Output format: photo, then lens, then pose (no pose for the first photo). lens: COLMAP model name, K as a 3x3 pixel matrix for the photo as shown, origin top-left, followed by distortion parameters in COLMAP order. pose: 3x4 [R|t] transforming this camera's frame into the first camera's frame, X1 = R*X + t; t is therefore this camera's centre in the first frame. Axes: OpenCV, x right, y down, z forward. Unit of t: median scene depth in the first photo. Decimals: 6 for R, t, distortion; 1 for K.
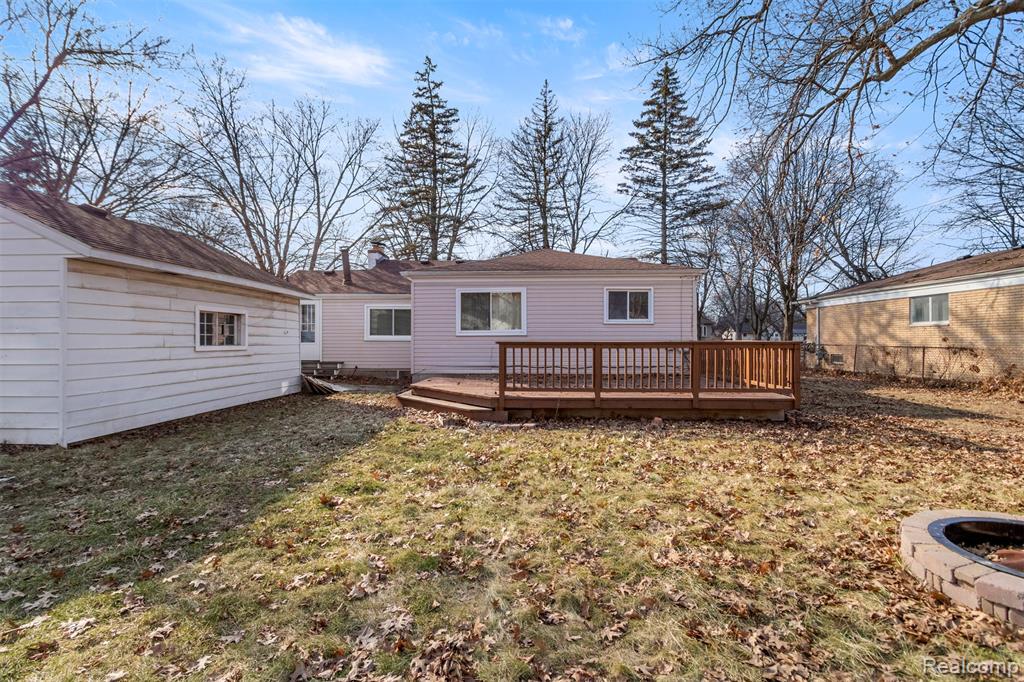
lens RADIAL K [[454.1, 0, 501.4], [0, 454.1, 339.2], [0, 0, 1]] dist [0.002955, -0.000764]
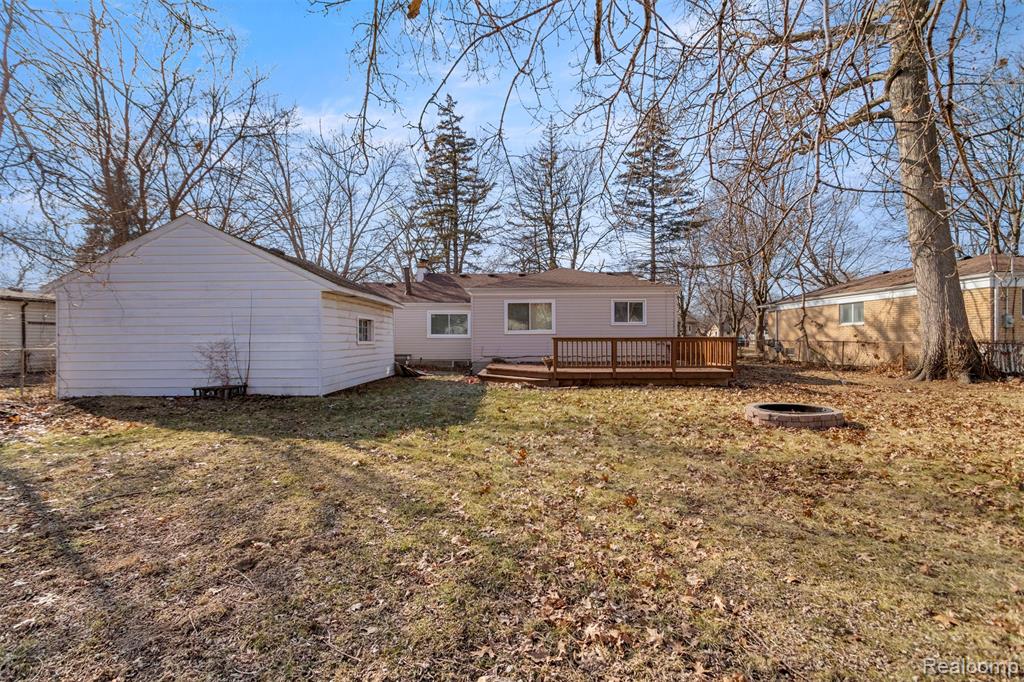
lens RADIAL K [[454.1, 0, 501.3], [0, 454.1, 331.7], [0, 0, 1]] dist [0.002955, -0.000764]
pose [[0.999755, -0.002437, 0.021983, -0.086985], [0.002744, 0.999899, -0.013947, 0.002374], [-0.021947, 0.014004, 0.999661, -0.236728]]
